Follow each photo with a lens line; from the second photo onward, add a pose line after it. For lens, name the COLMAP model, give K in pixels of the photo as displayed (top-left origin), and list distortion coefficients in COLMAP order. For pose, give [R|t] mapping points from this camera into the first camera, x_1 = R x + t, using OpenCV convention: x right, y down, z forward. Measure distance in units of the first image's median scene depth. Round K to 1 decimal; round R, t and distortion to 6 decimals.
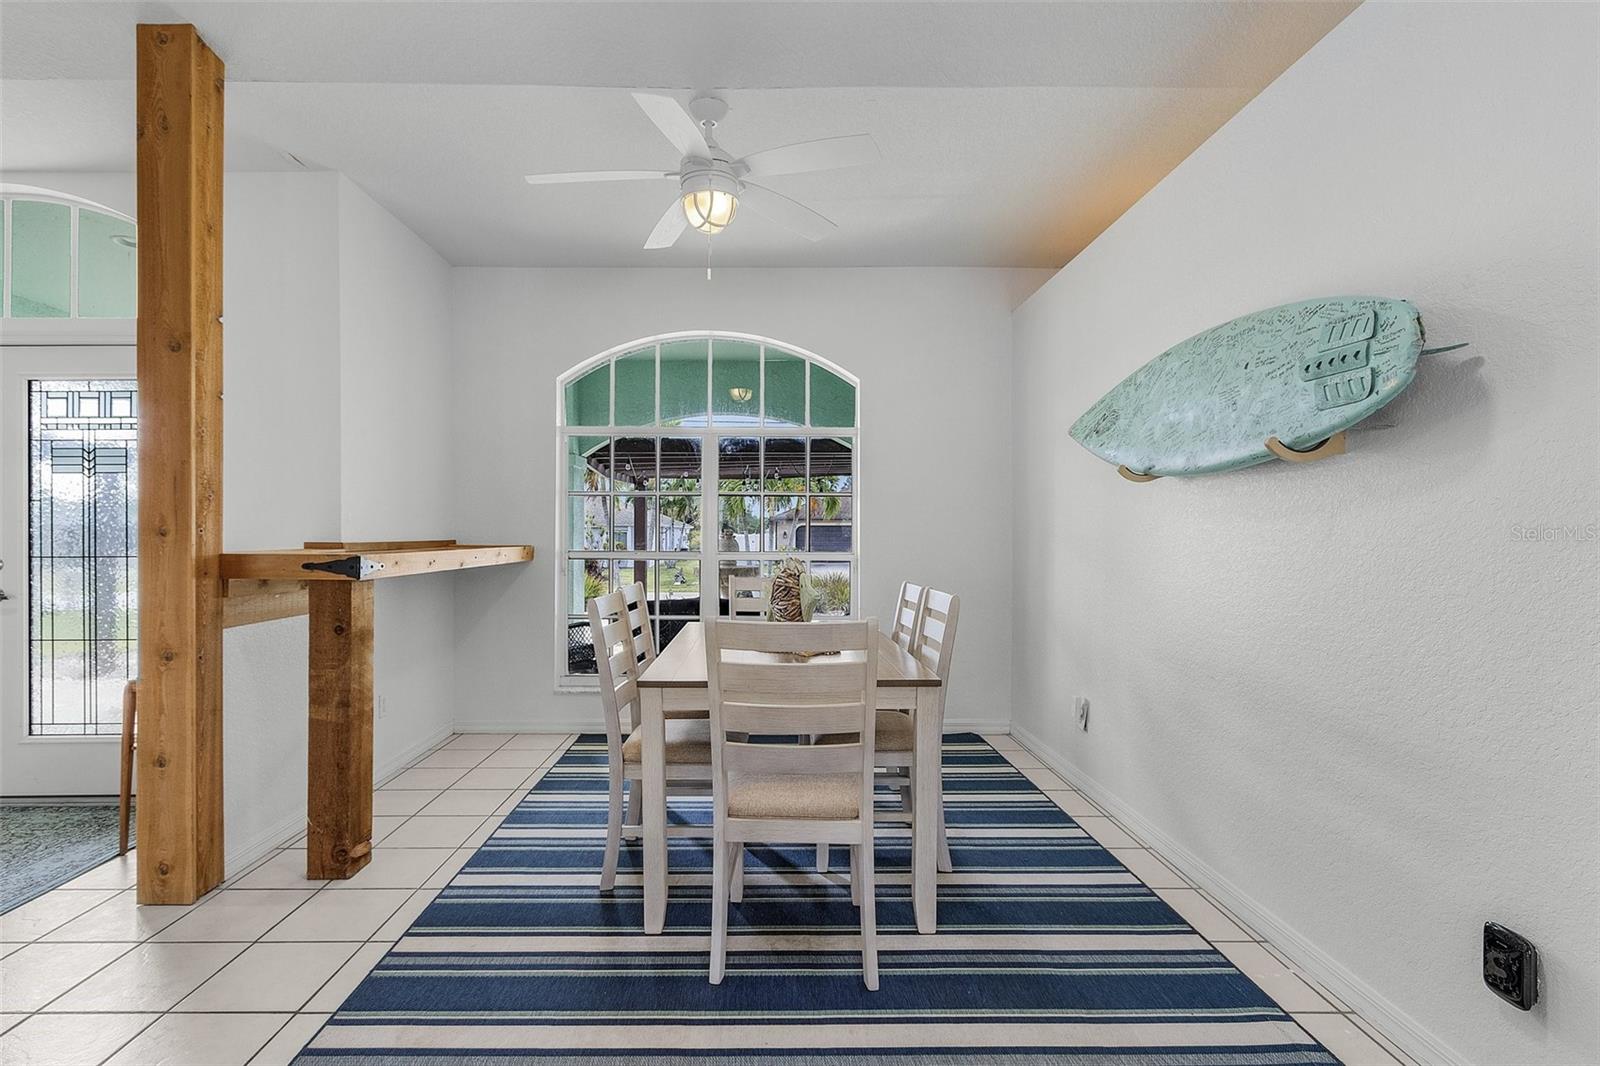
lens RADIAL K [[746.3, 0, 771.6], [0, 746.3, 539.0], [0, 0, 1]] dist [-0.000487, -0.000559]
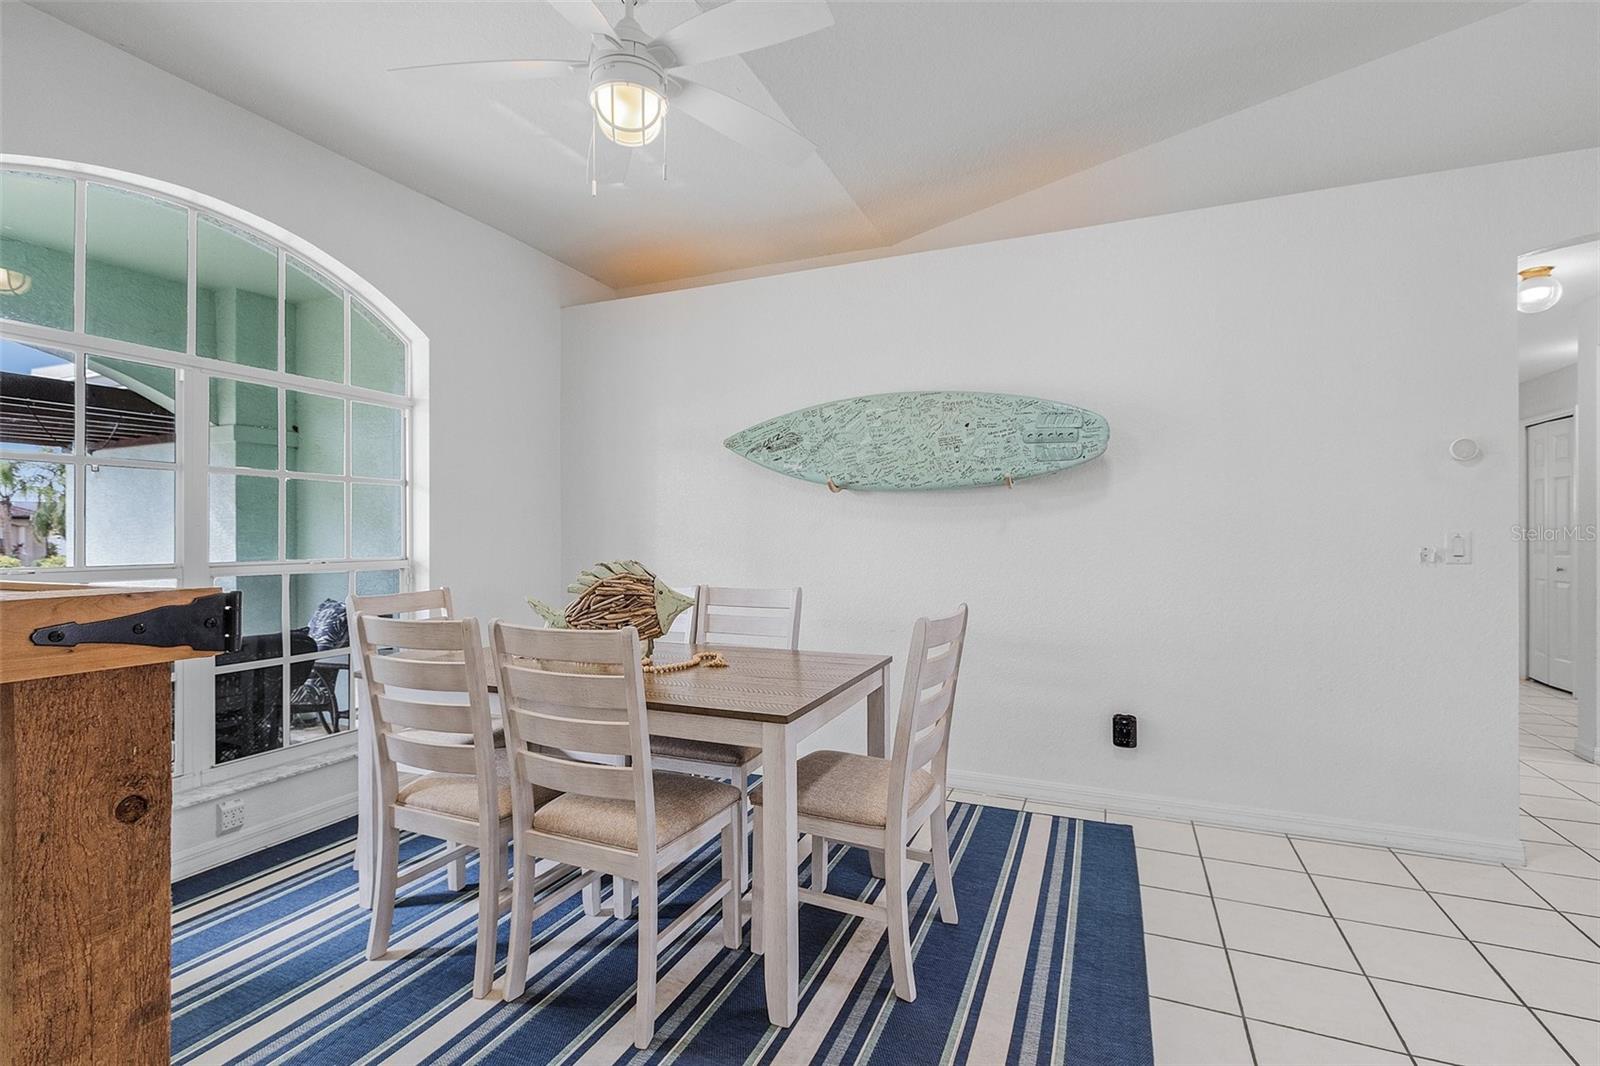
lens RADIAL K [[744.4, 0, 788.6], [0, 744.4, 542.0], [0, 0, 1]] dist [0.005314, -0.001122]
pose [[0.401208, -0.013446, 0.915888, -1.000676], [0.009852, 0.999898, 0.010364, -0.004573], [-0.915934, 0.004866, 0.401300, 0.745760]]
